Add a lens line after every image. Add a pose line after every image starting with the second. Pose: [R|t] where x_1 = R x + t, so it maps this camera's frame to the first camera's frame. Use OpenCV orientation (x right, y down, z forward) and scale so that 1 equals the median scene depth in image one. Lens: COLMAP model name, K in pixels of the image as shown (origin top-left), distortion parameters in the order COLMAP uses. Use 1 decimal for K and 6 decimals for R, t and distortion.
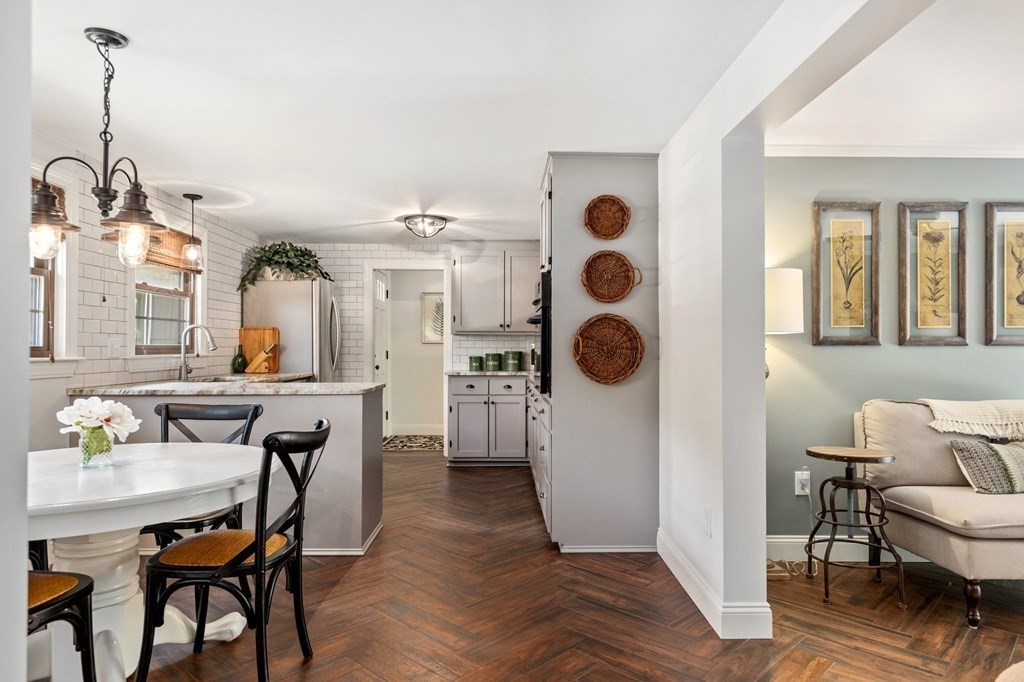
lens RADIAL K [[632.9, 0, 512.0], [0, 632.9, 341.0], [0, 0, 1]] dist [0.024900, 0.000321]
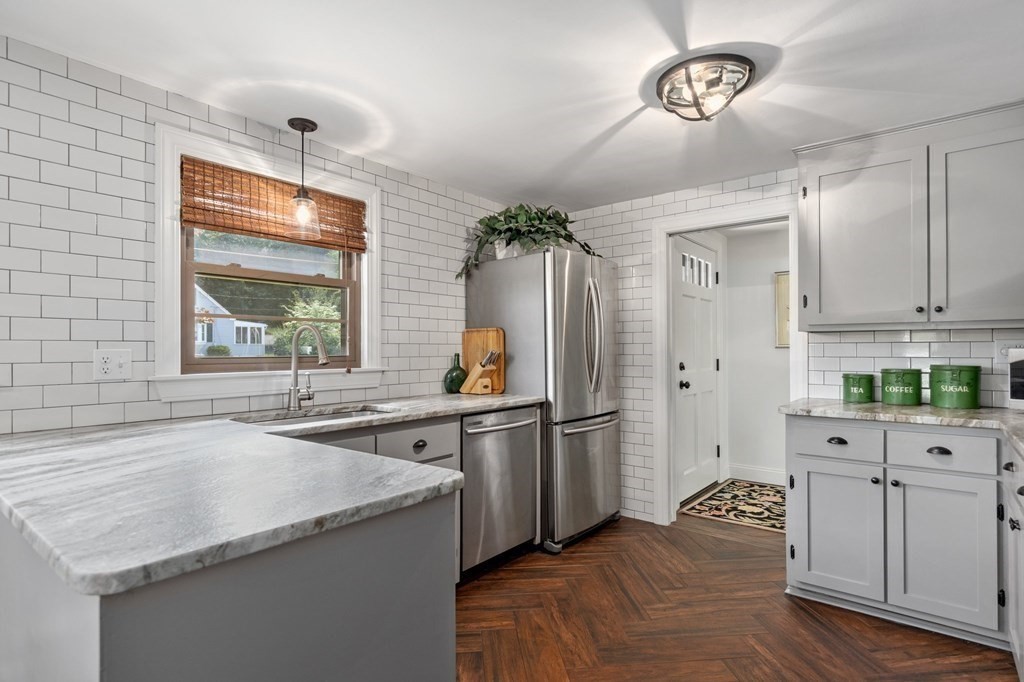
lens RADIAL K [[523.3, 0, 514.8], [0, 523.3, 347.6], [0, 0, 1]] dist [-0.000280, -0.000451]
pose [[0.769477, -0.006707, -0.638639, -0.001384], [0.010886, 0.999937, 0.002614, -0.001192], [0.638582, -0.008963, 0.769502, 0.541859]]
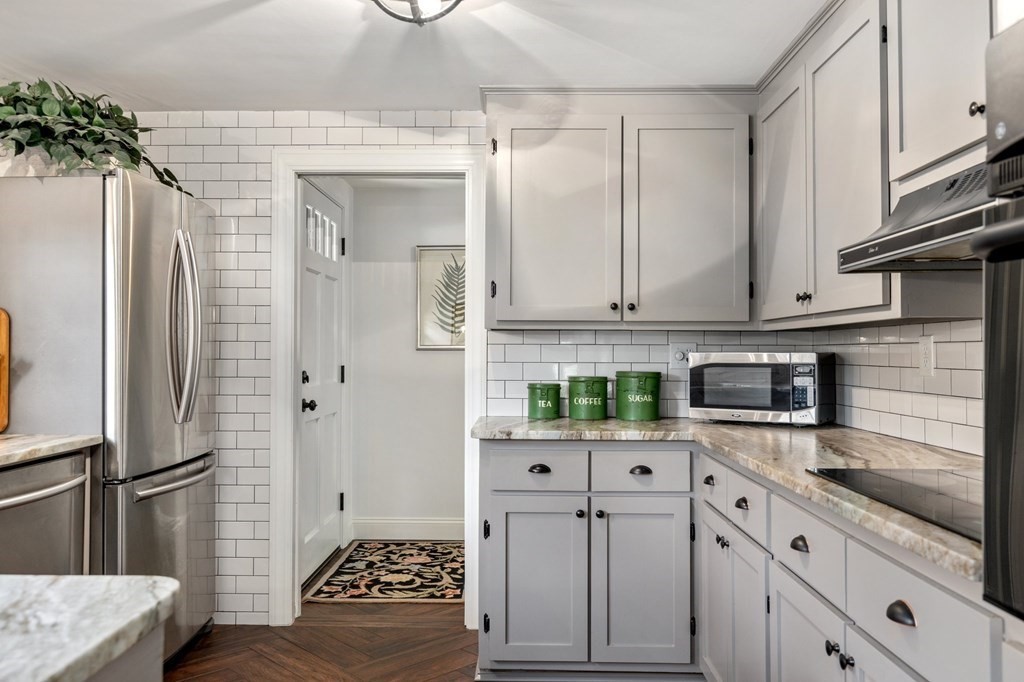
lens RADIAL K [[813.6, 0, 513.1], [0, 813.6, 337.7], [0, 0, 1]] dist [0.008959, -0.000998]
pose [[0.999494, 0.001274, -0.031782, -0.065499], [-0.001503, 0.999973, -0.007174, -0.001587], [0.031772, 0.007218, 0.999469, 0.517111]]
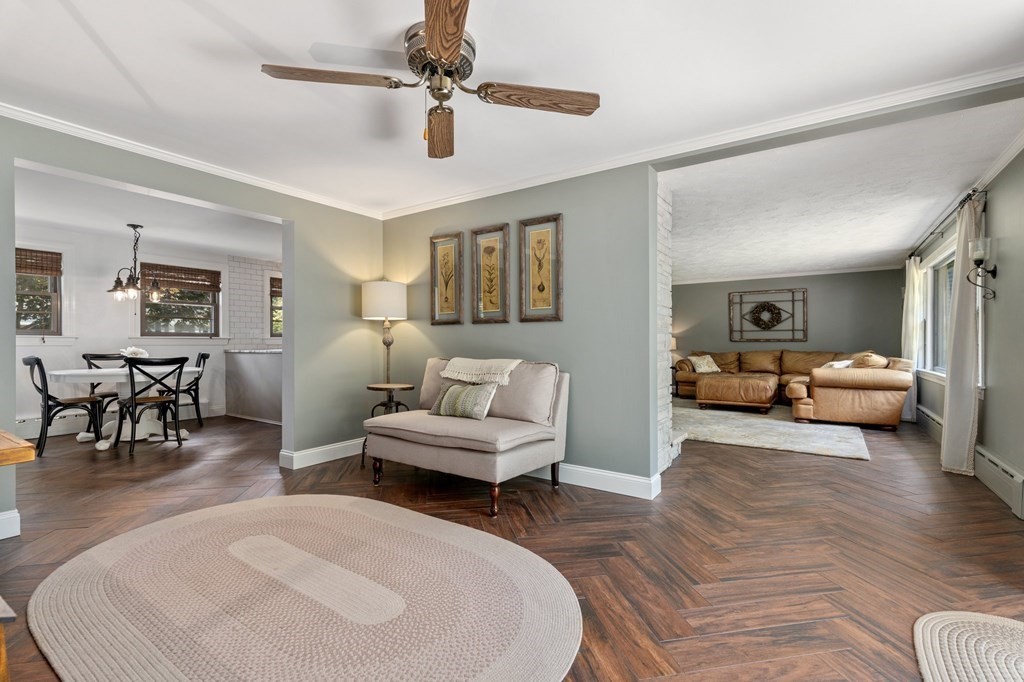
lens RADIAL K [[459.9, 0, 514.9], [0, 459.9, 343.7], [0, 0, 1]] dist [0.003557, 0.000325]
pose [[0.818514, -0.001700, -0.574484, 0.741023], [0.008189, 0.999929, 0.008708, 0.025694], [0.574428, -0.011832, 0.818469, 0.090067]]
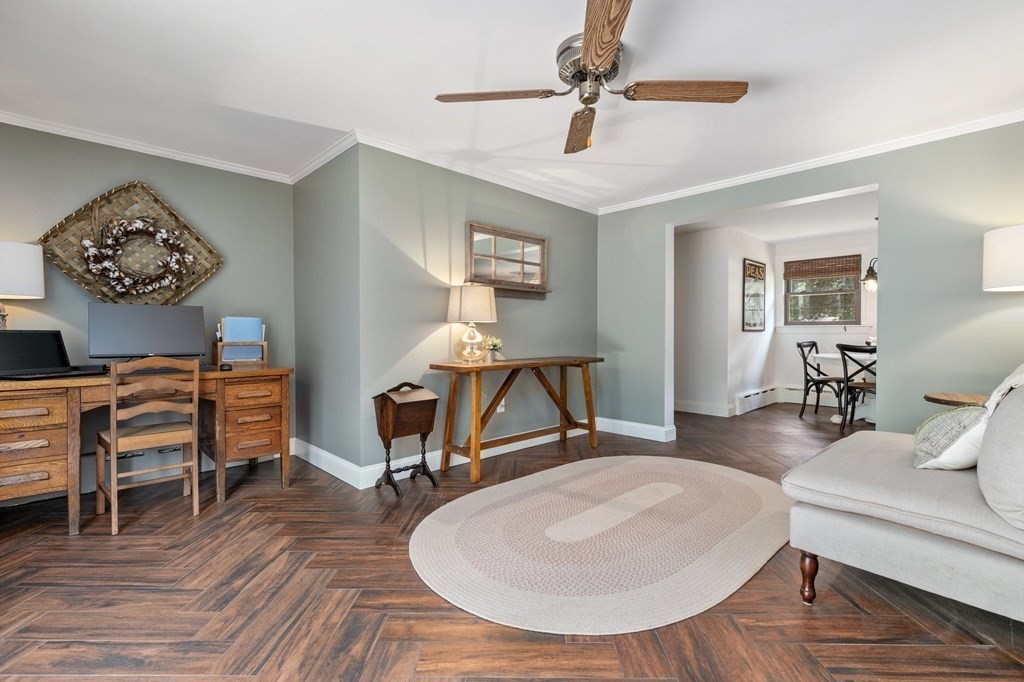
lens RADIAL K [[459.9, 0, 514.9], [0, 459.9, 343.7], [0, 0, 1]] dist [0.003557, 0.000325]
pose [[-0.732055, 0.013738, -0.681107, 0.788130], [0.007233, 0.999897, 0.012394, 0.033712], [0.681207, 0.004147, -0.732079, 0.512432]]
